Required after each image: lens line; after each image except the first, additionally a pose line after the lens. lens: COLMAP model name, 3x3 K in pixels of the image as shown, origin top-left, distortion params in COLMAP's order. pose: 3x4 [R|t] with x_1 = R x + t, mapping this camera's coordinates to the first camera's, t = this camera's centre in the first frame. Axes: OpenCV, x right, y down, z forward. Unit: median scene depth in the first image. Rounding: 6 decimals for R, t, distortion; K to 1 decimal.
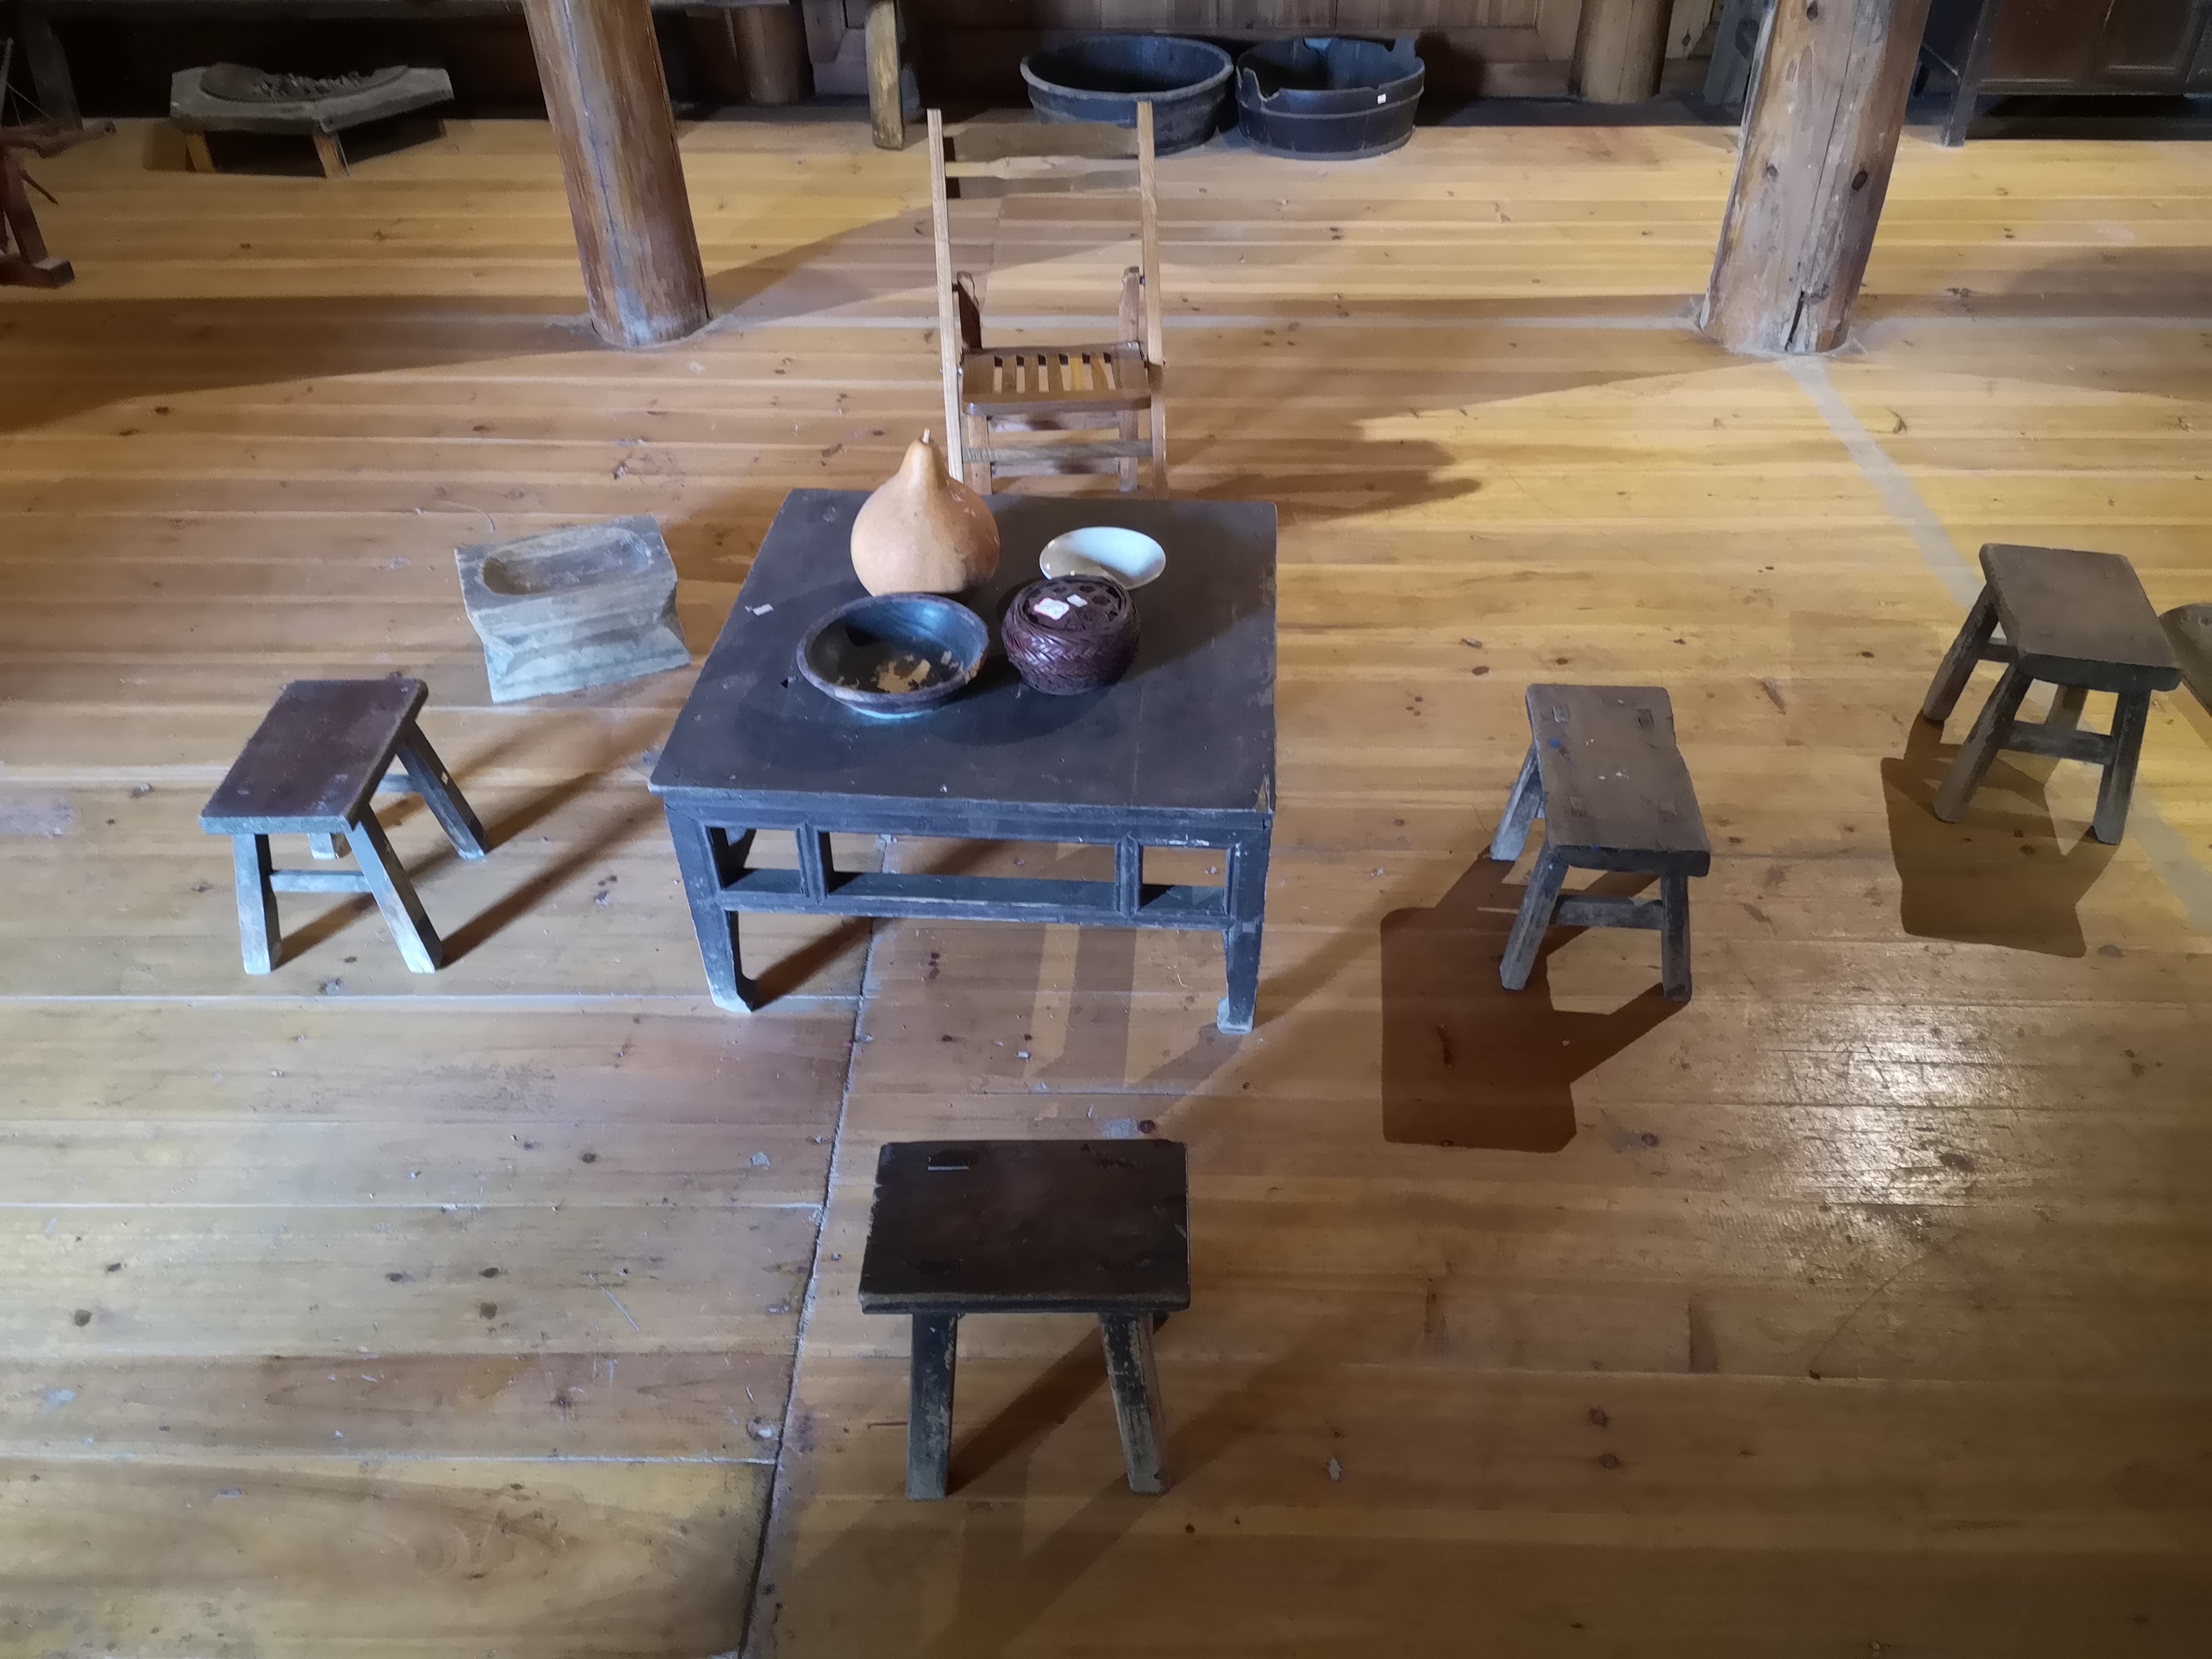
lens RADIAL K [[1749.0, 0, 1120.3], [0, 1749.0, 824.0], [0, 0, 1]] dist [0.081186, -0.106749]
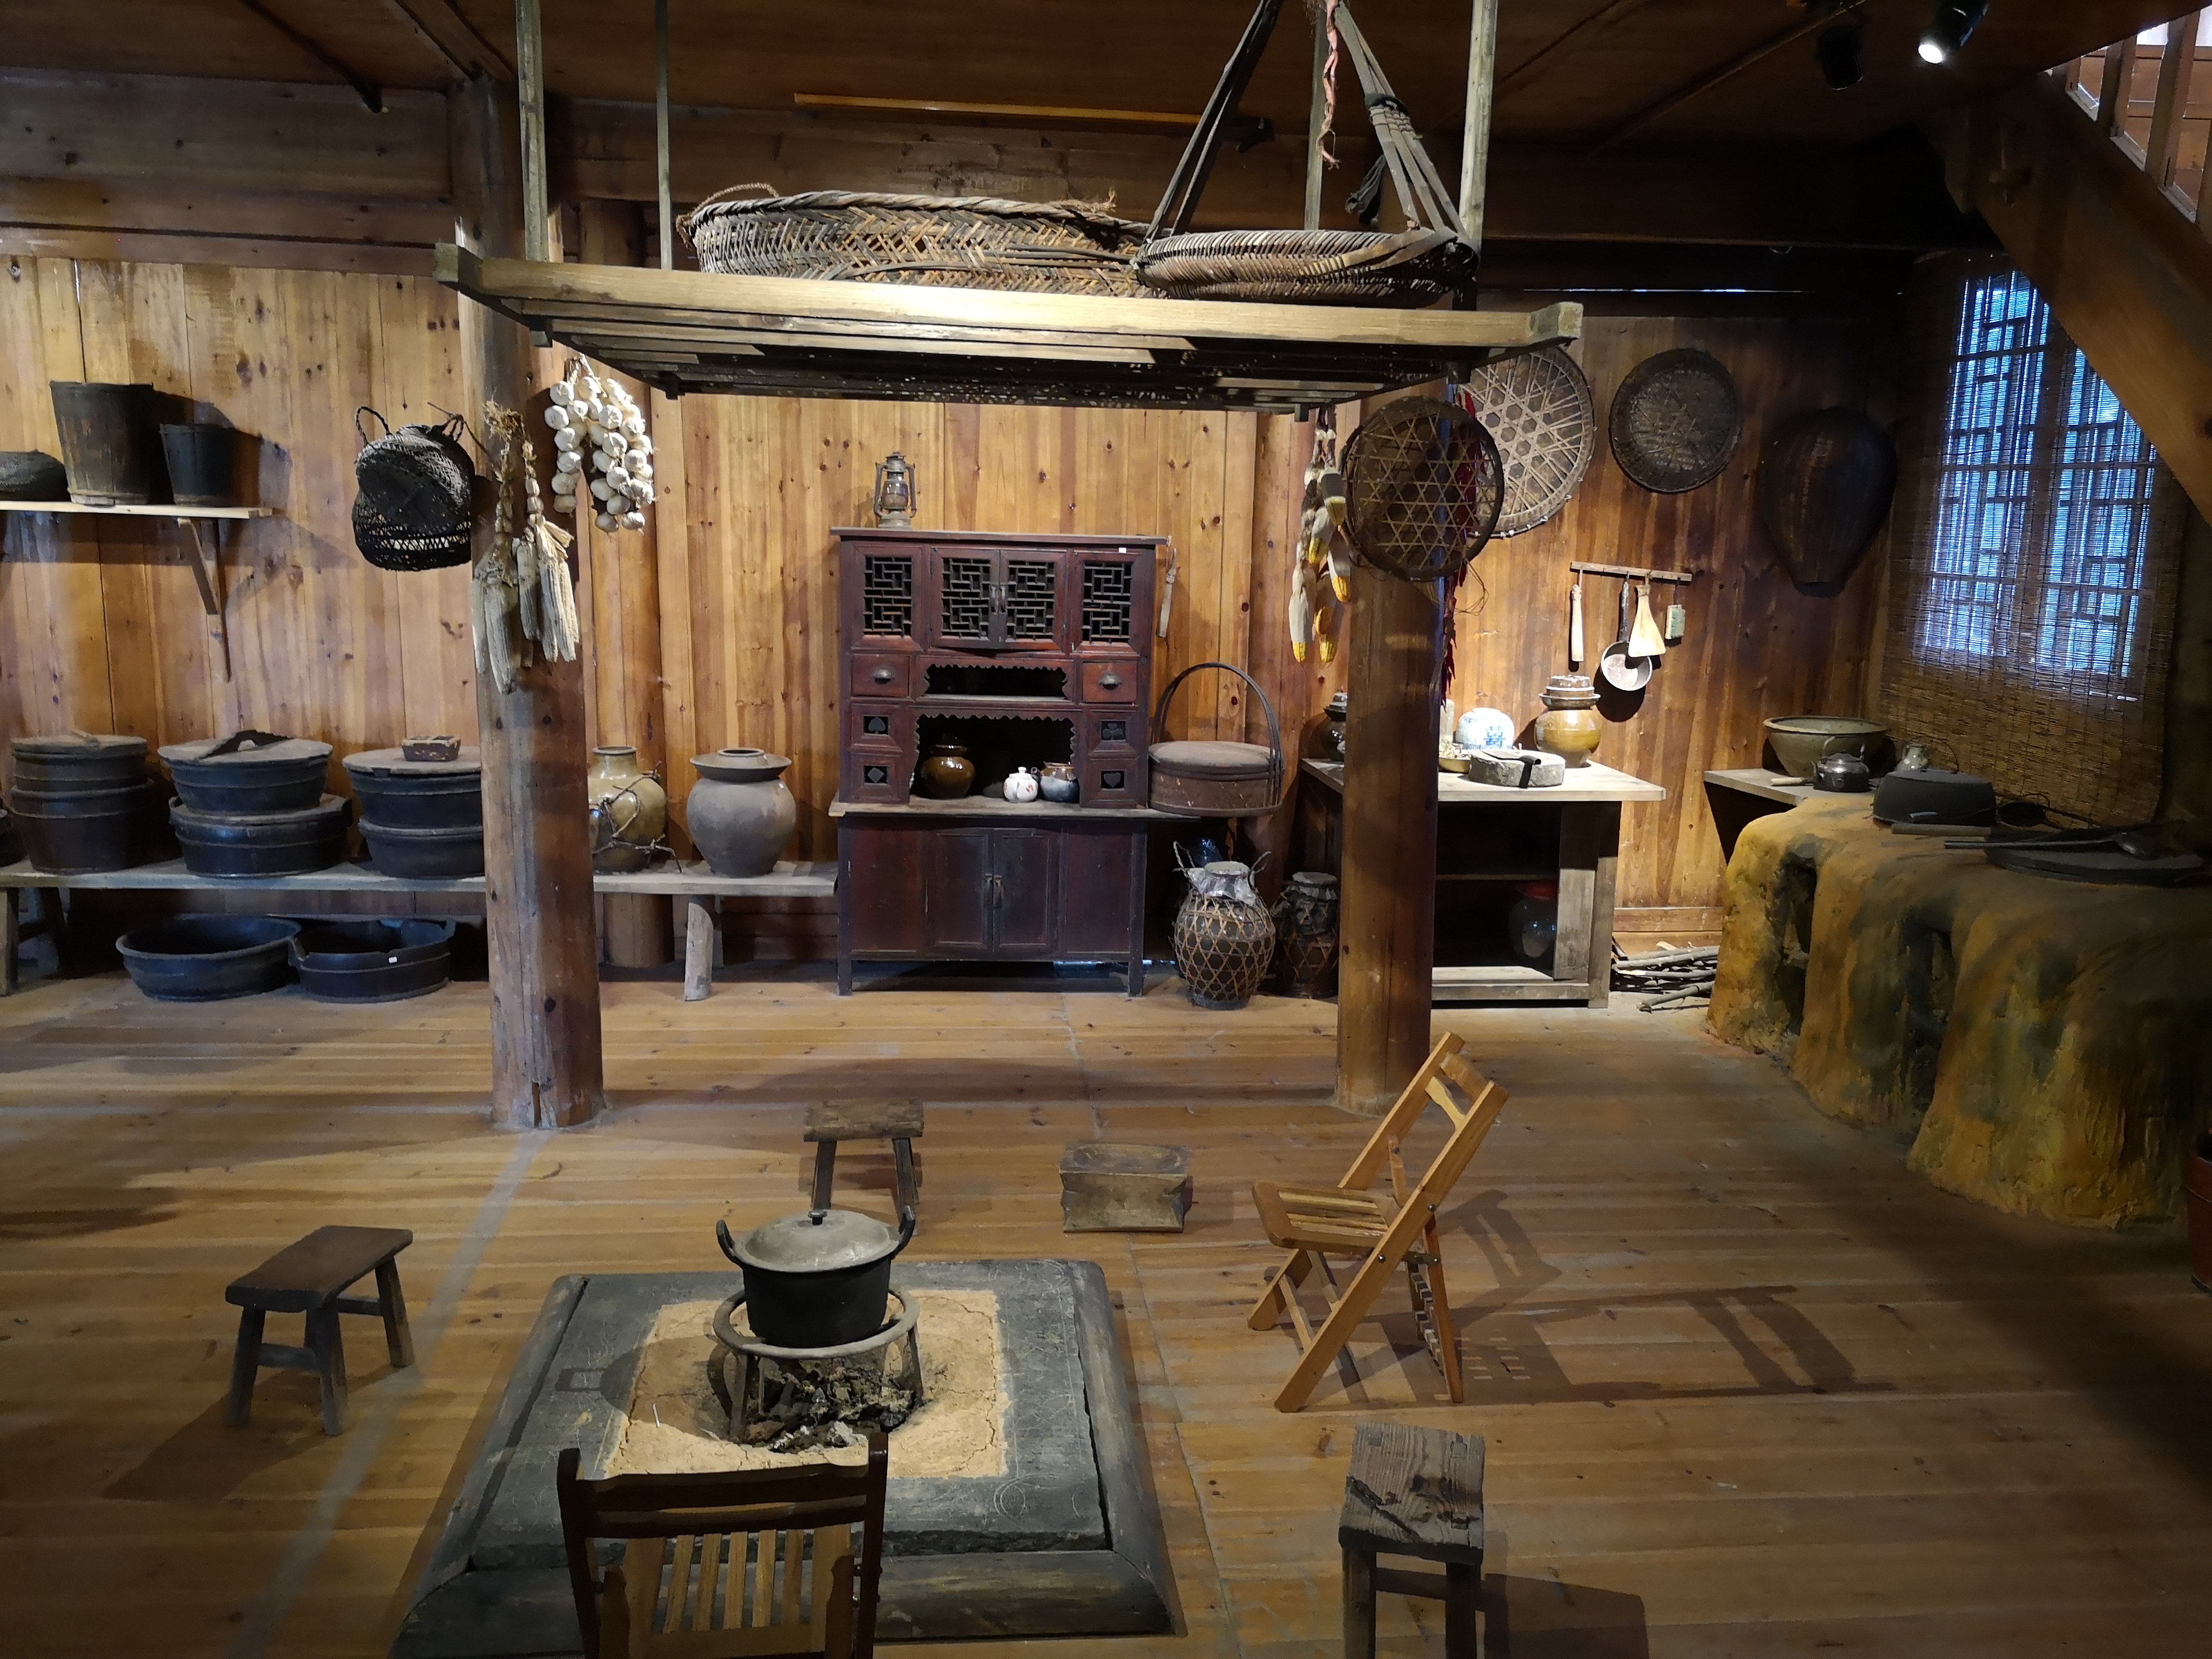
lens RADIAL K [[1749.0, 0, 1120.3], [0, 1749.0, 824.0], [0, 0, 1]] dist [0.081186, -0.106749]
pose [[0.988298, 0.018665, 0.151391, 0.608113], [0.054345, 0.884276, -0.463791, 0.174908], [-0.142528, 0.466591, 0.872914, -0.338896]]
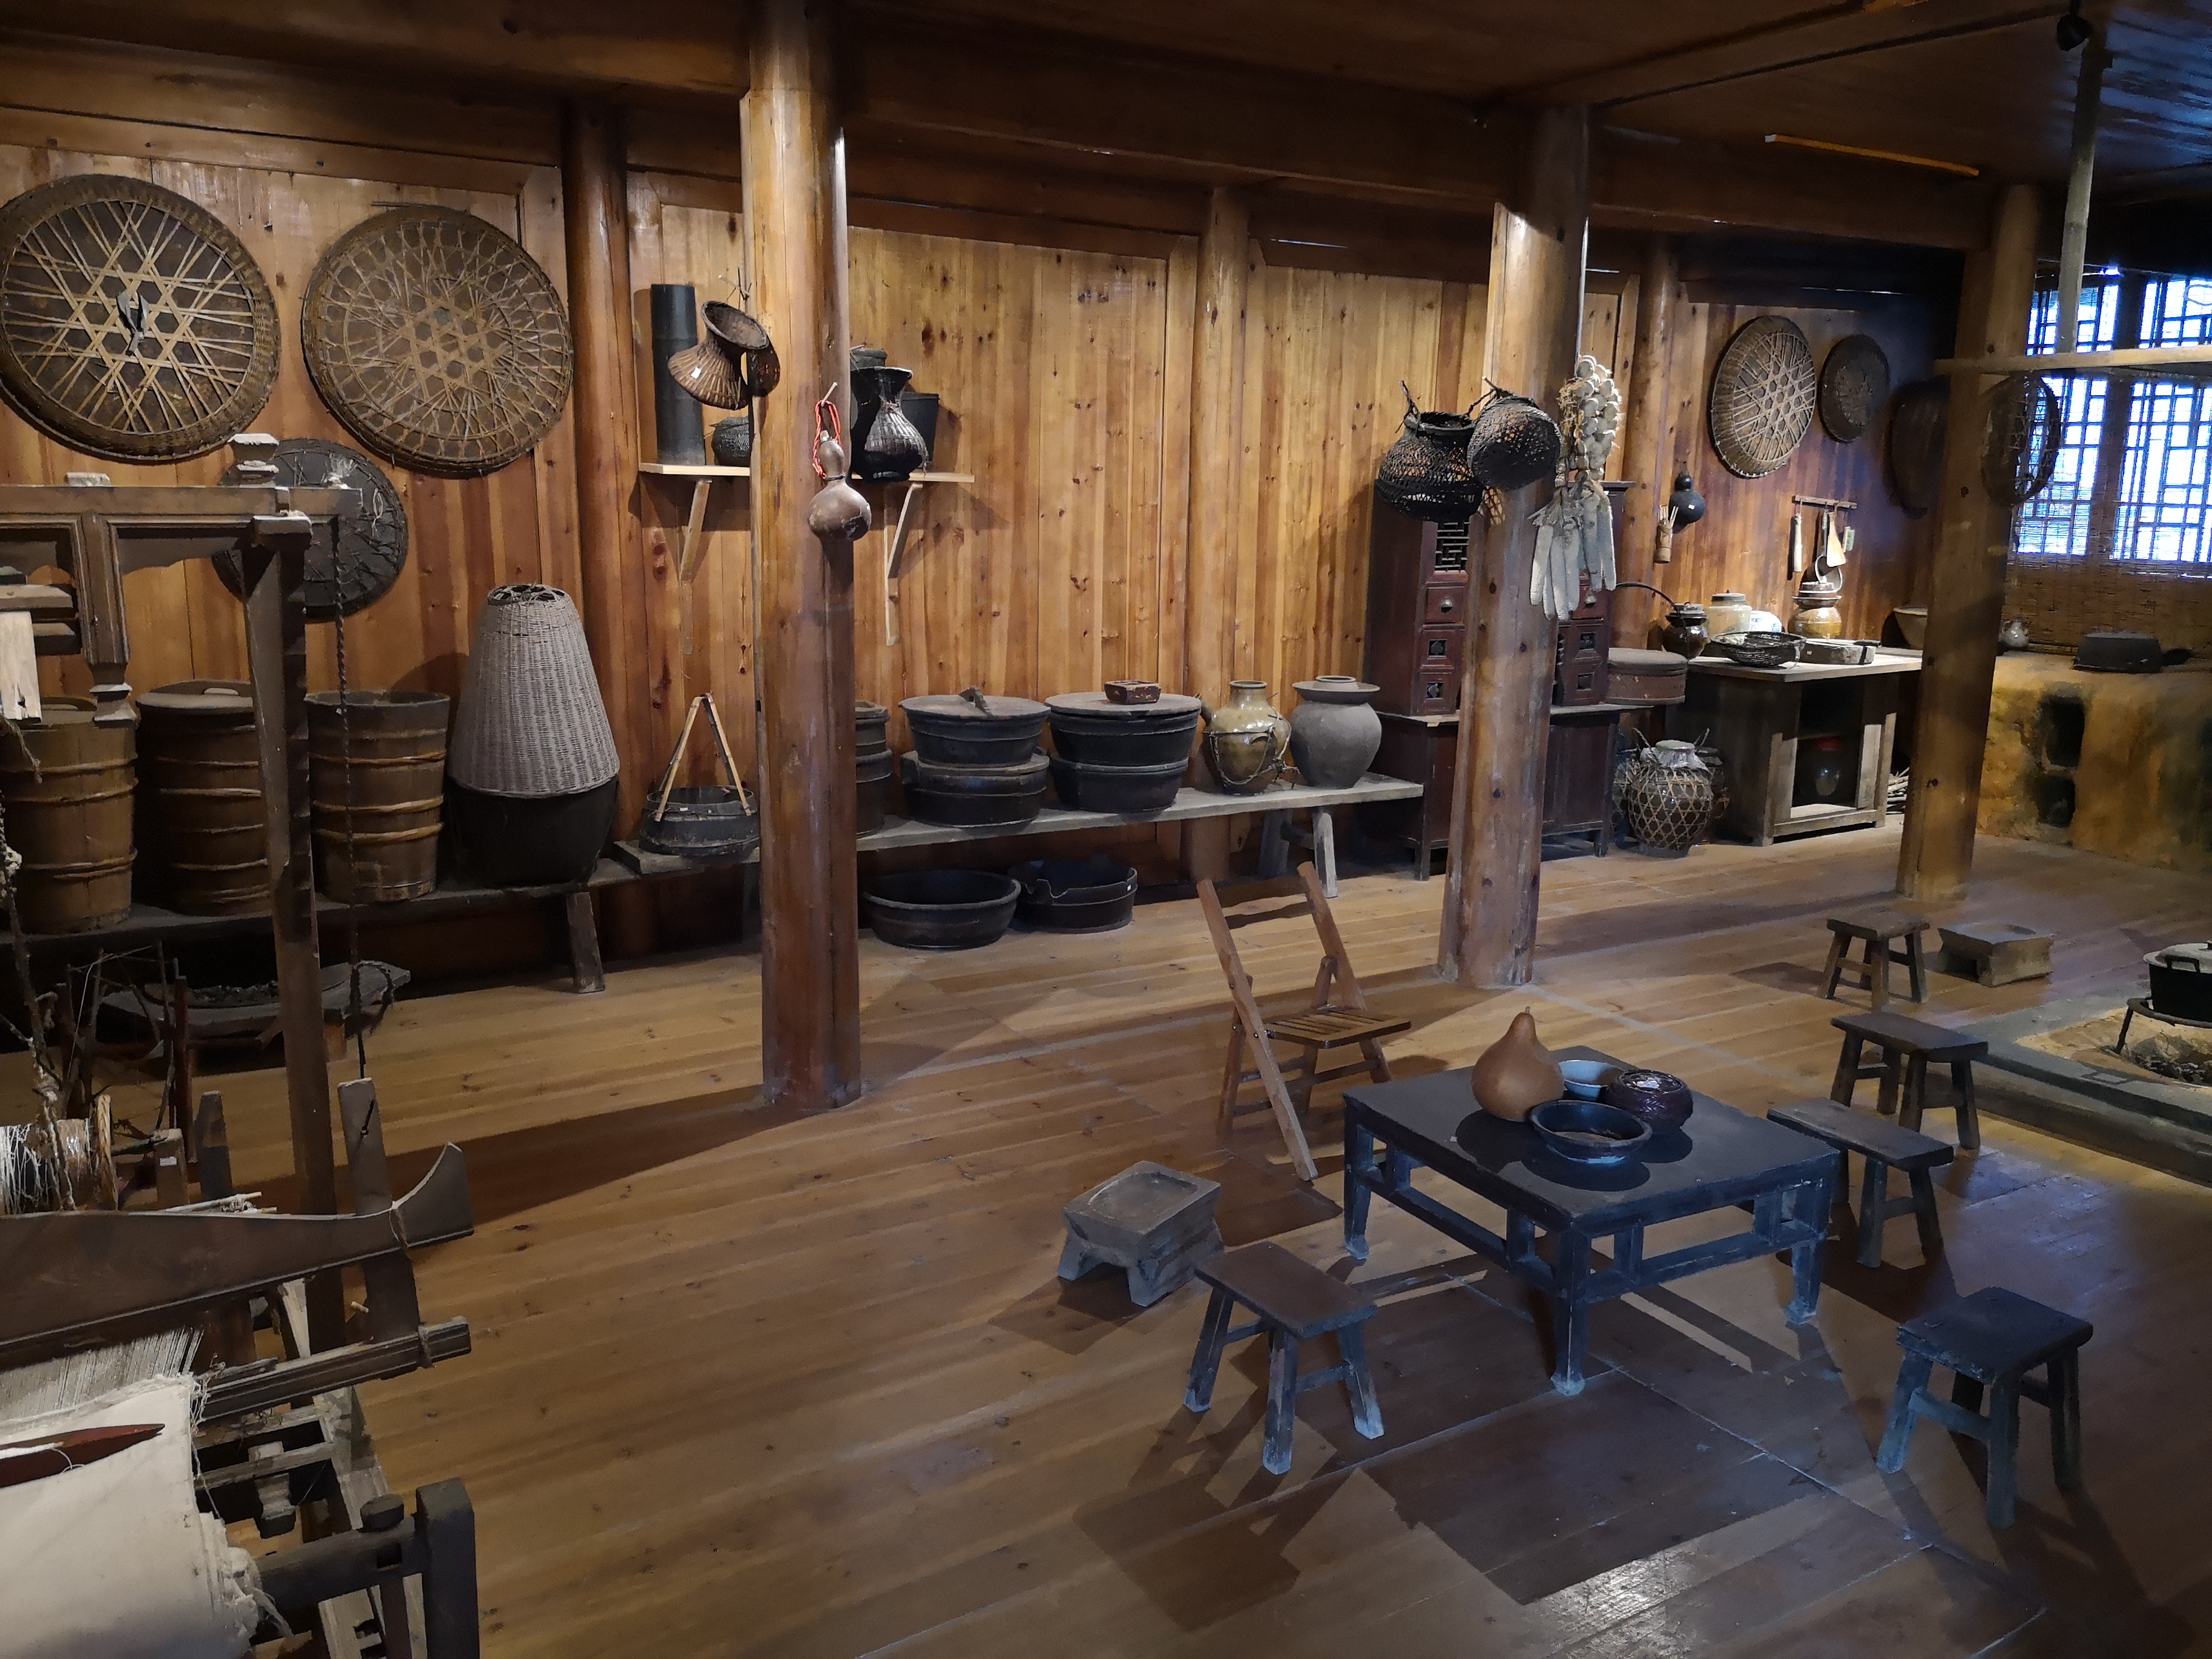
lens RADIAL K [[1749.0, 0, 1120.3], [0, 1749.0, 824.0], [0, 0, 1]] dist [0.081186, -0.106749]
pose [[0.825656, -0.080424, 0.558412, -0.805084], [0.325017, 0.876842, -0.354276, 0.054890], [-0.461147, 0.474004, 0.750109, -0.102530]]
